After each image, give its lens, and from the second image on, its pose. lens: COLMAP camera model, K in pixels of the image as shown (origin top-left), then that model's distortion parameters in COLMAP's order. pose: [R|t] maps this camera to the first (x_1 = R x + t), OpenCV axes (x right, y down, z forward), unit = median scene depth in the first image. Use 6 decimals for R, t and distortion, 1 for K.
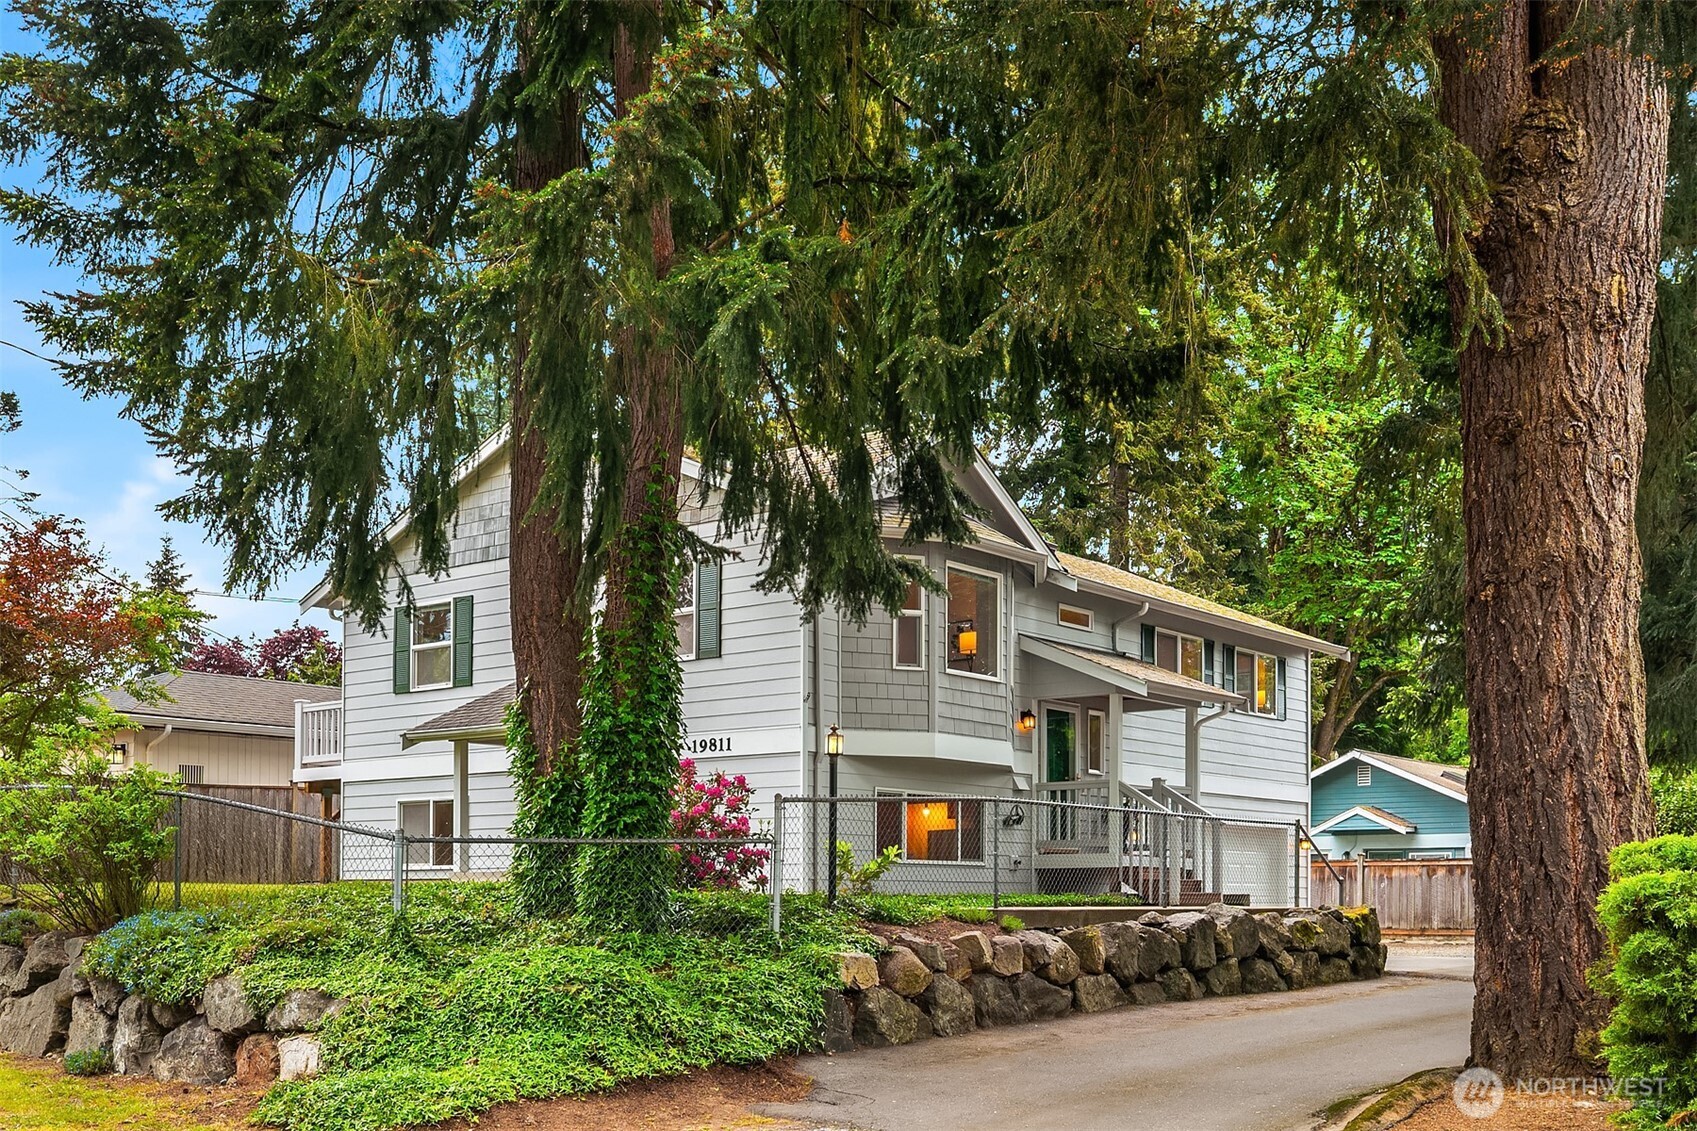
lens RADIAL K [[1803.8, 0, 845.5], [0, 1803.8, 568.5], [0, 0, 1]] dist [-0.007067, 0.000000]
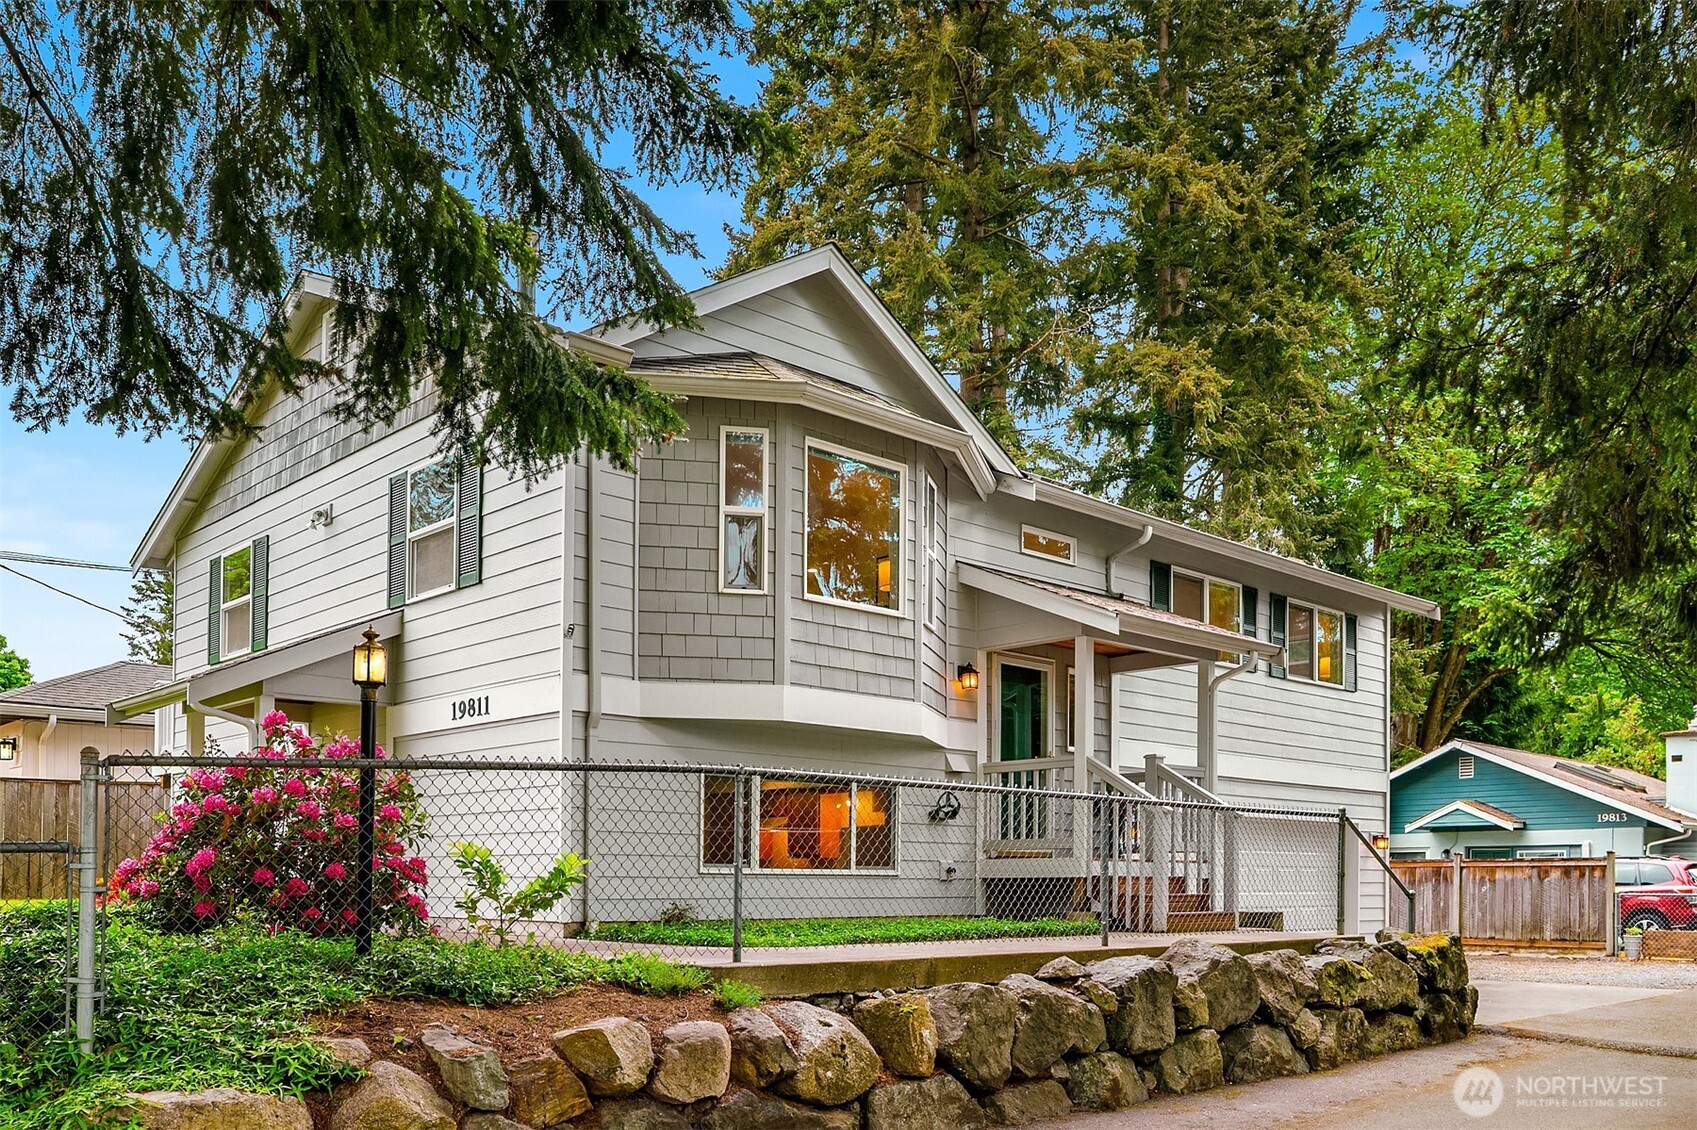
lens RADIAL K [[1405.4, 0, 868.7], [0, 1405.4, 722.4], [0, 0, 1]] dist [-0.001634, -0.003546]
pose [[0.991123, -0.014833, -0.132118, 0.137531], [0.023639, 0.997583, 0.065337, 0.064401], [0.130829, -0.067880, 0.989078, 0.430806]]
